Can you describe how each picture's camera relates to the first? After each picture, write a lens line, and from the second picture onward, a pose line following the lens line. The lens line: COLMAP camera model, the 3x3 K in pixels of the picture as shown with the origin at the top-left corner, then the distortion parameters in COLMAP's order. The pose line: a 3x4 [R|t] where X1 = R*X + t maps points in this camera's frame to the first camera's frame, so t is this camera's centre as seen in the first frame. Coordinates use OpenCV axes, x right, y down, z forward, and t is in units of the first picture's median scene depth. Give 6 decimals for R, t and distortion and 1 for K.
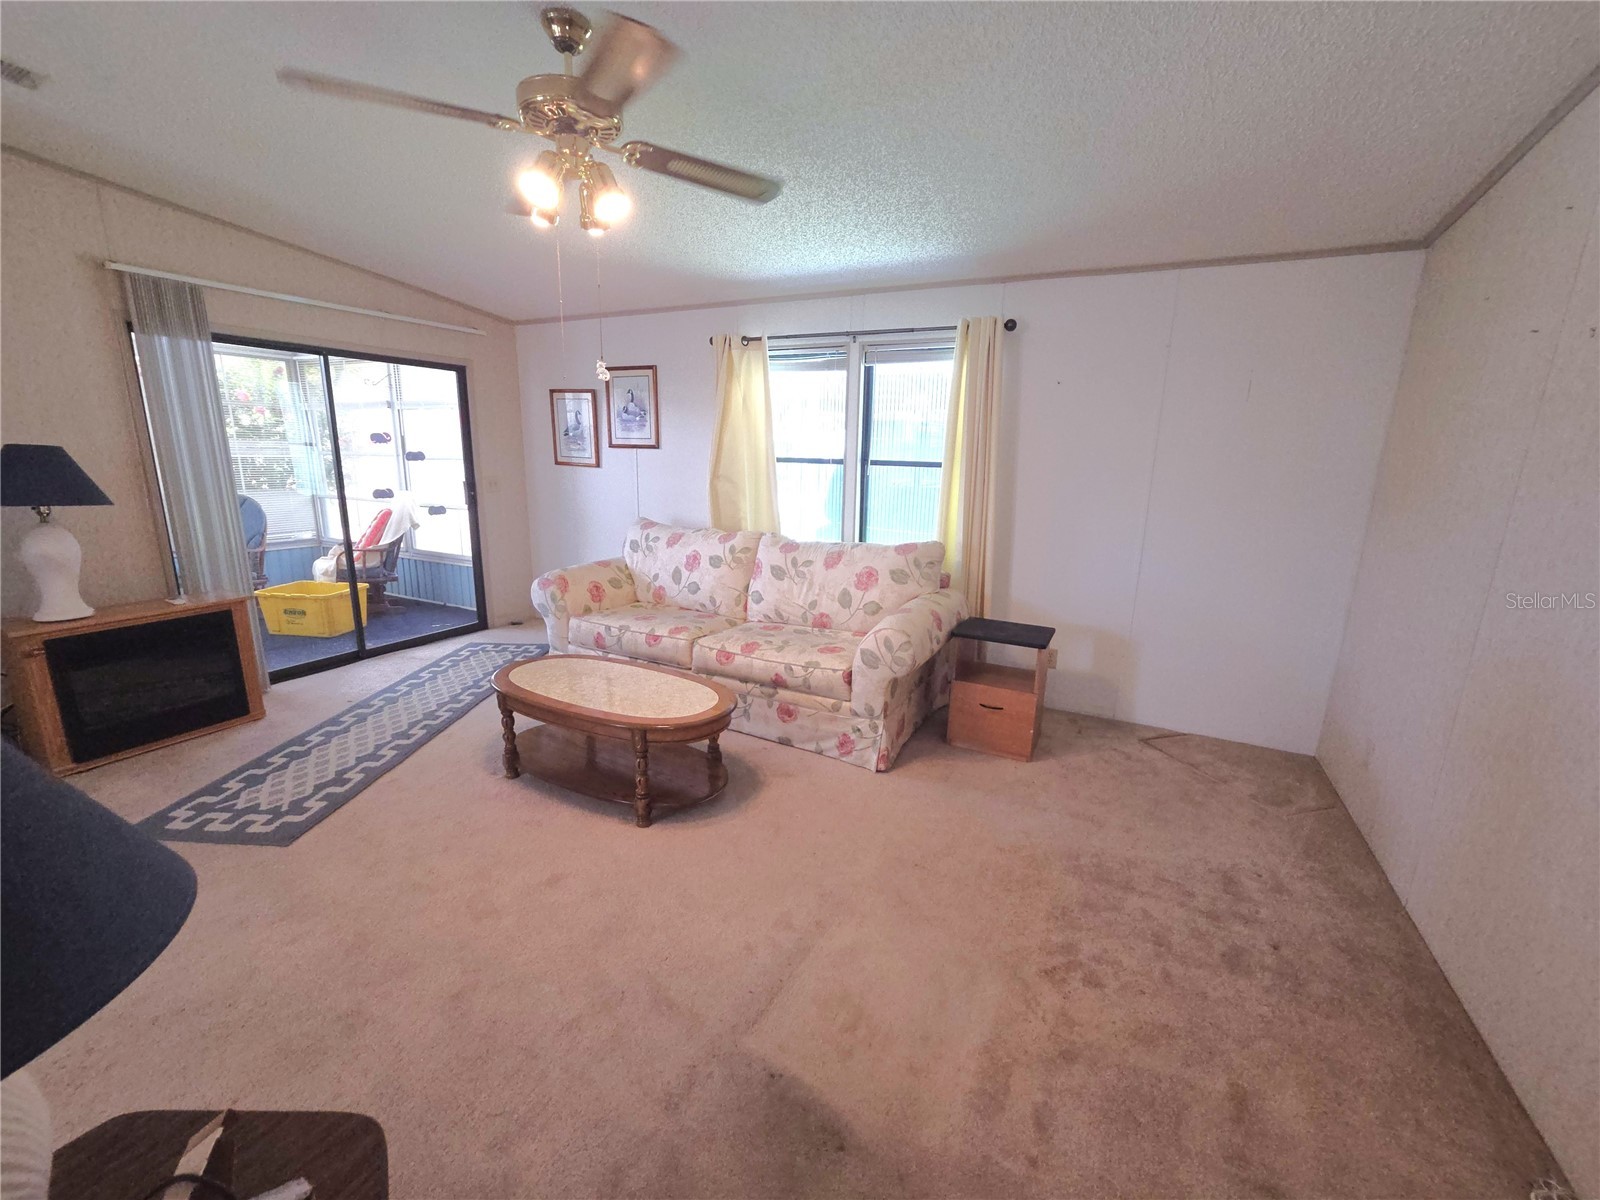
lens RADIAL K [[664.7, 0, 807.1], [0, 664.7, 601.5], [0, 0, 1]] dist [-0.002945, 0.000301]
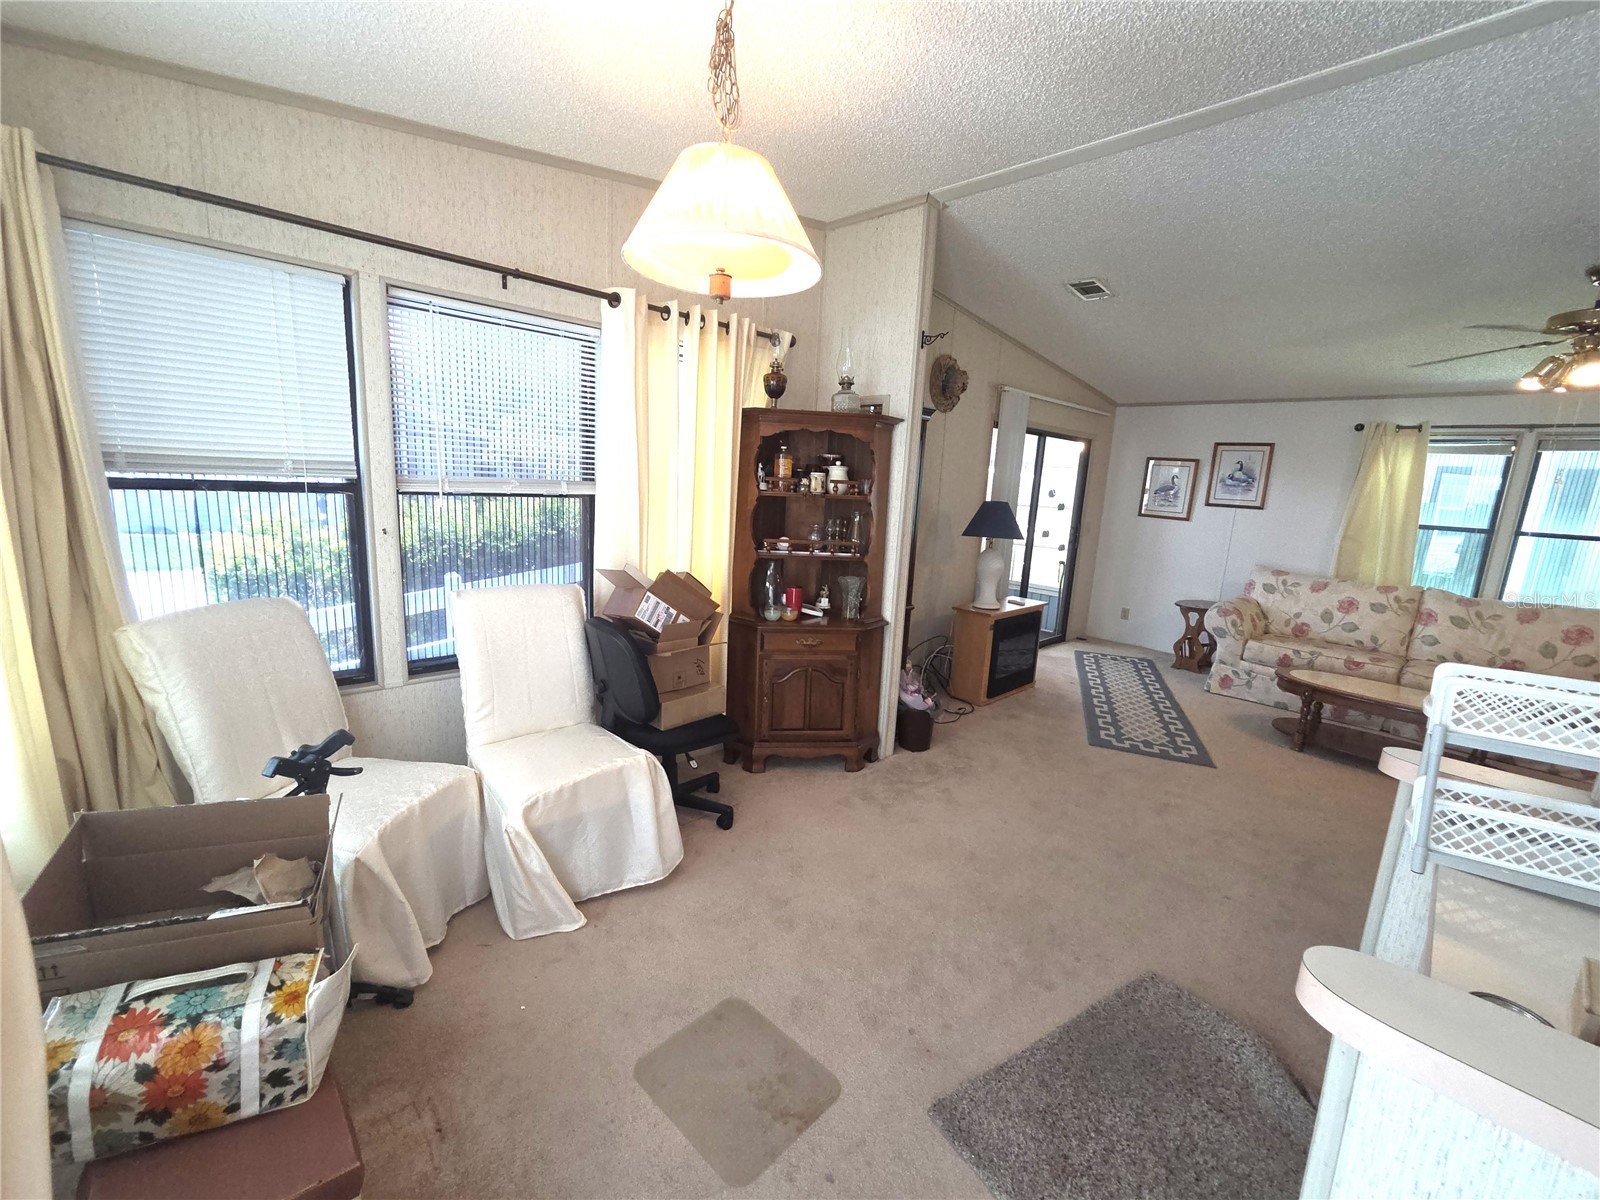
lens RADIAL K [[664.7, 0, 803.9], [0, 664.7, 599.7], [0, 0, 1]] dist [-0.002945, 0.000301]
pose [[0.946206, 0.090873, -0.310541, -0.832978], [-0.106593, 0.993721, -0.033994, 0.087295], [0.305503, 0.065267, 0.949952, -0.537382]]
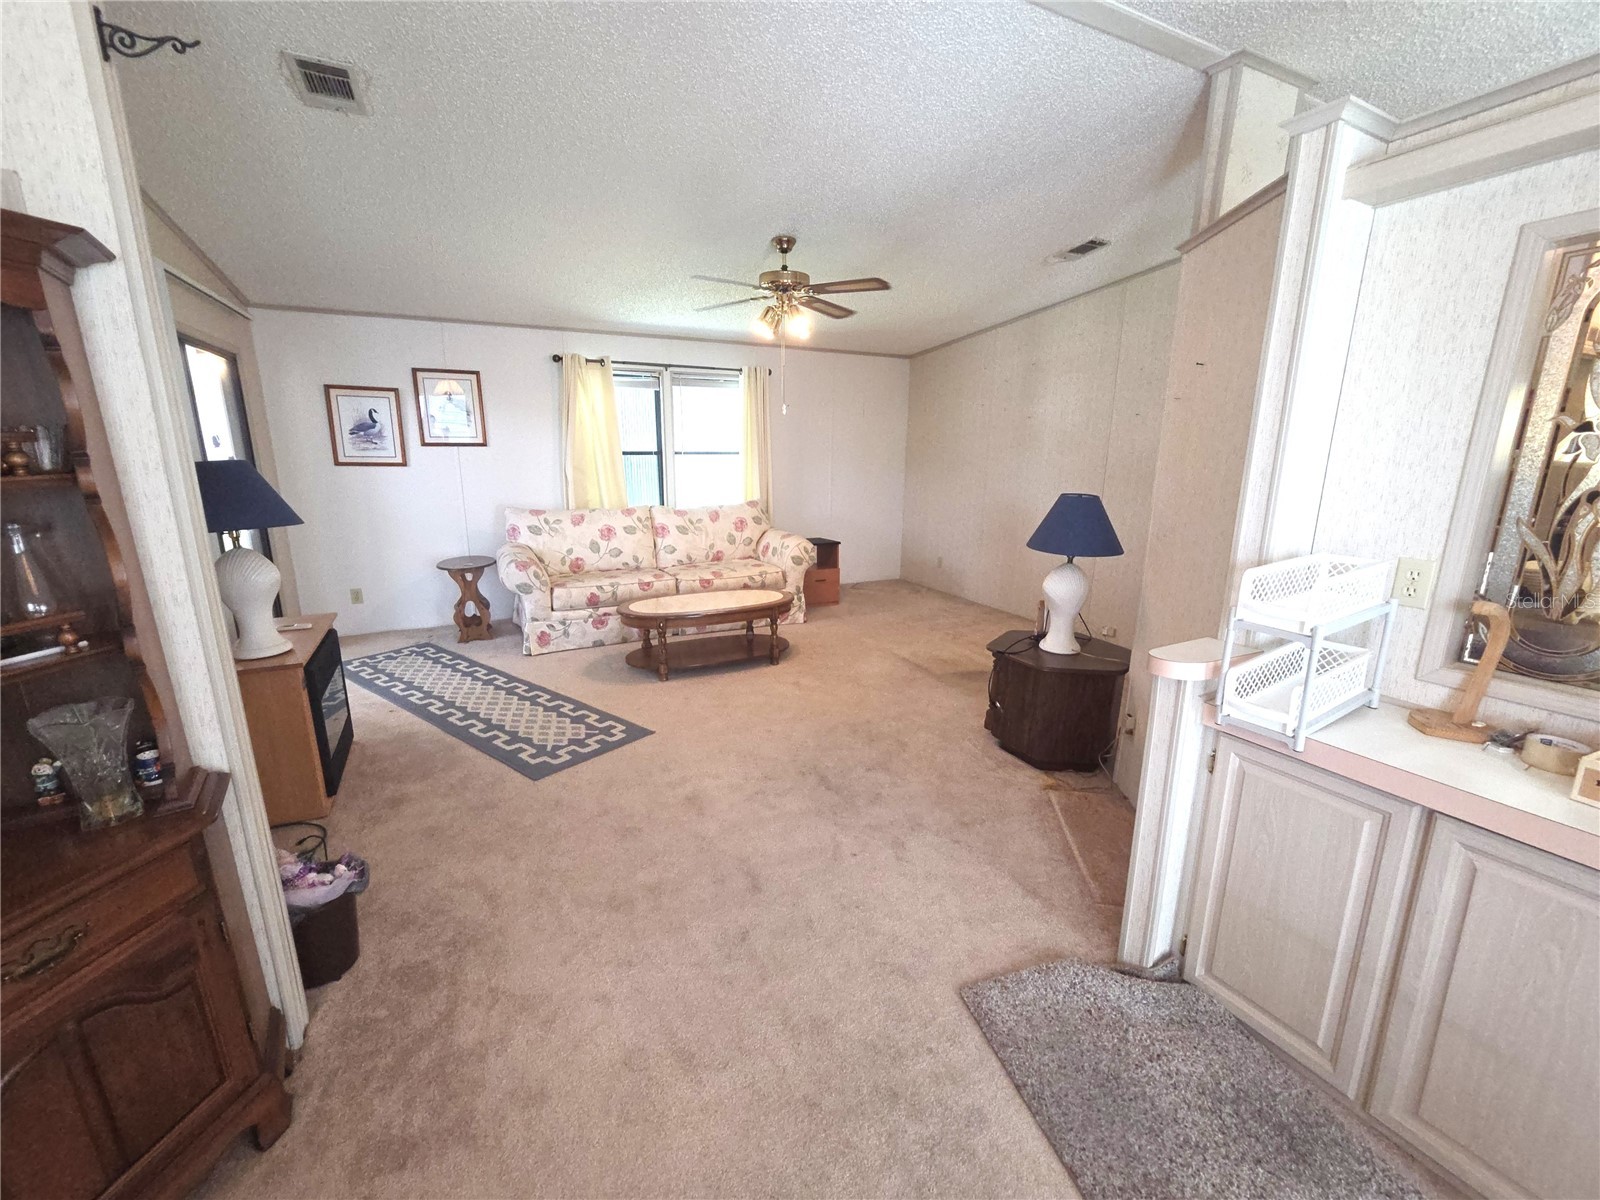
lens RADIAL K [[664.7, 0, 807.8], [0, 664.7, 601.0], [0, 0, 1]] dist [-0.002945, 0.000301]
pose [[0.586657, -0.203951, 0.783733, -1.103551], [0.184244, 0.976003, 0.116071, -0.010016], [-0.788599, 0.076304, 0.610155, -0.107566]]
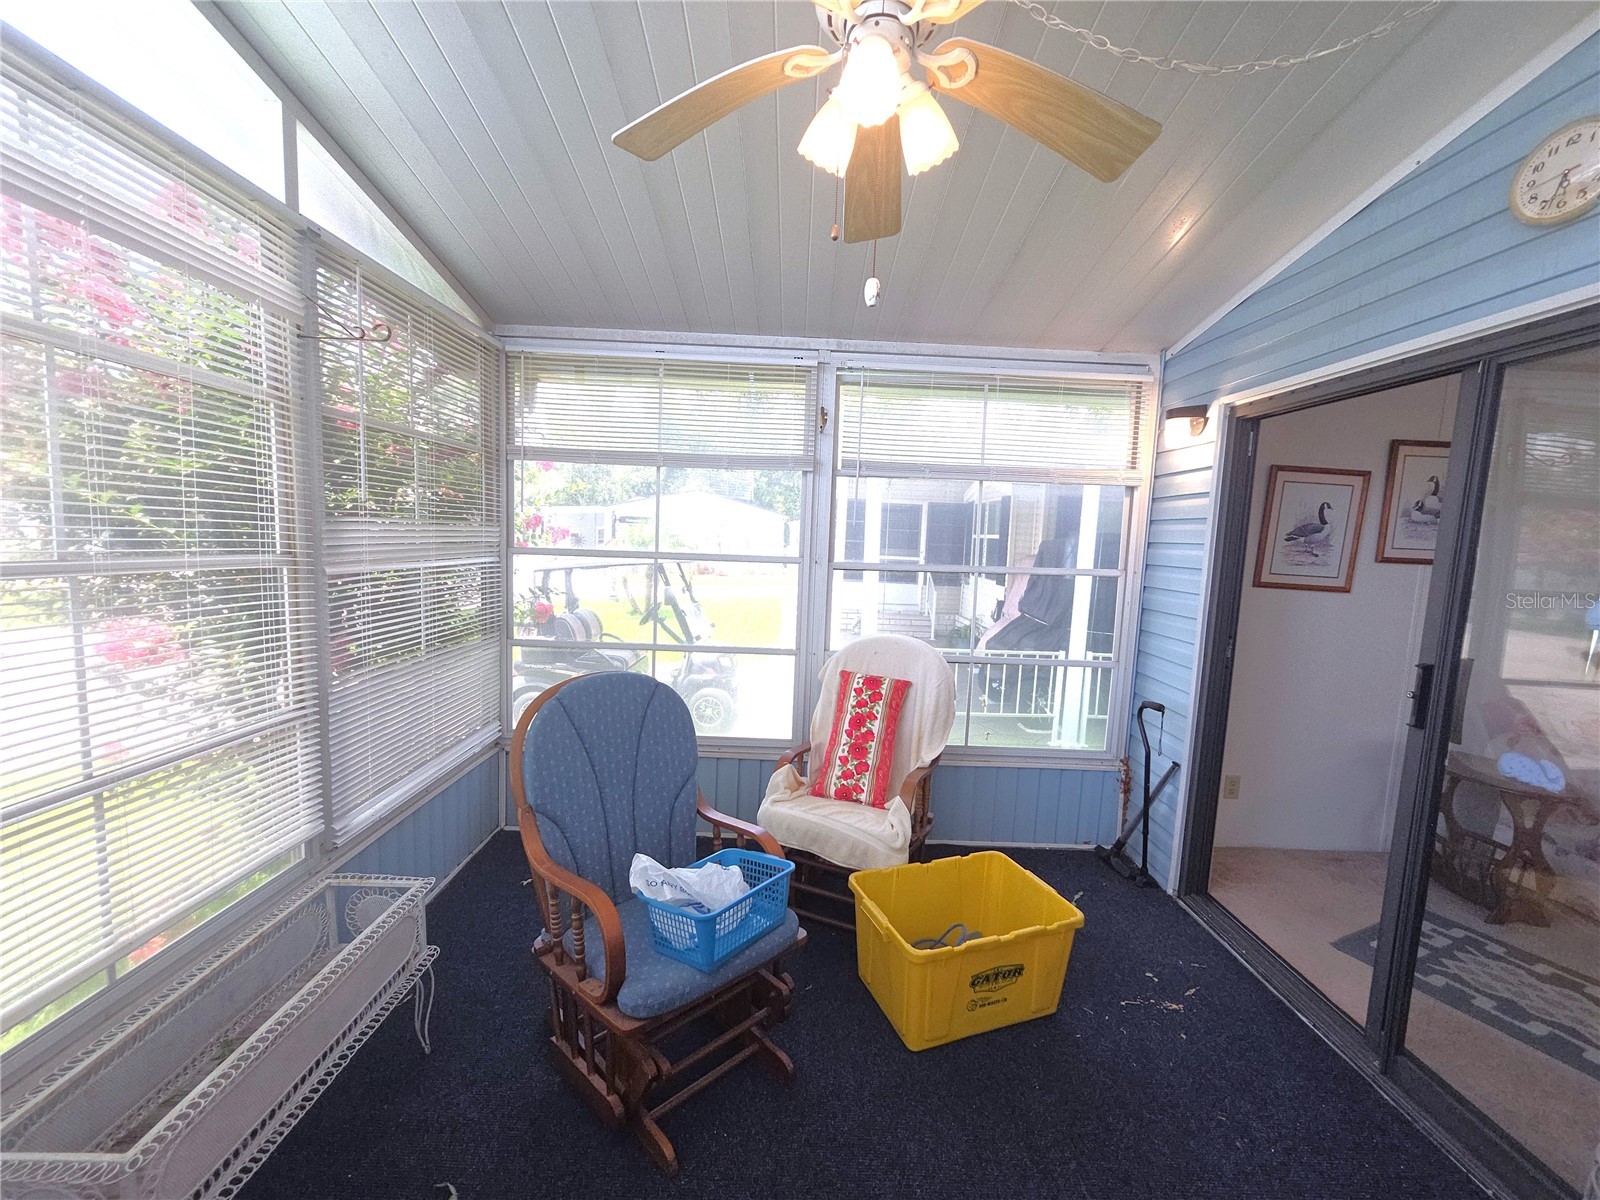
lens RADIAL K [[664.7, 0, 803.3], [0, 664.7, 597.2], [0, 0, 1]] dist [-0.002945, 0.000301]
pose [[0.888062, -0.026085, 0.458984, -1.480671], [0.076661, 0.992813, -0.091903, -0.251771], [-0.453287, 0.116802, 0.883679, 0.956591]]
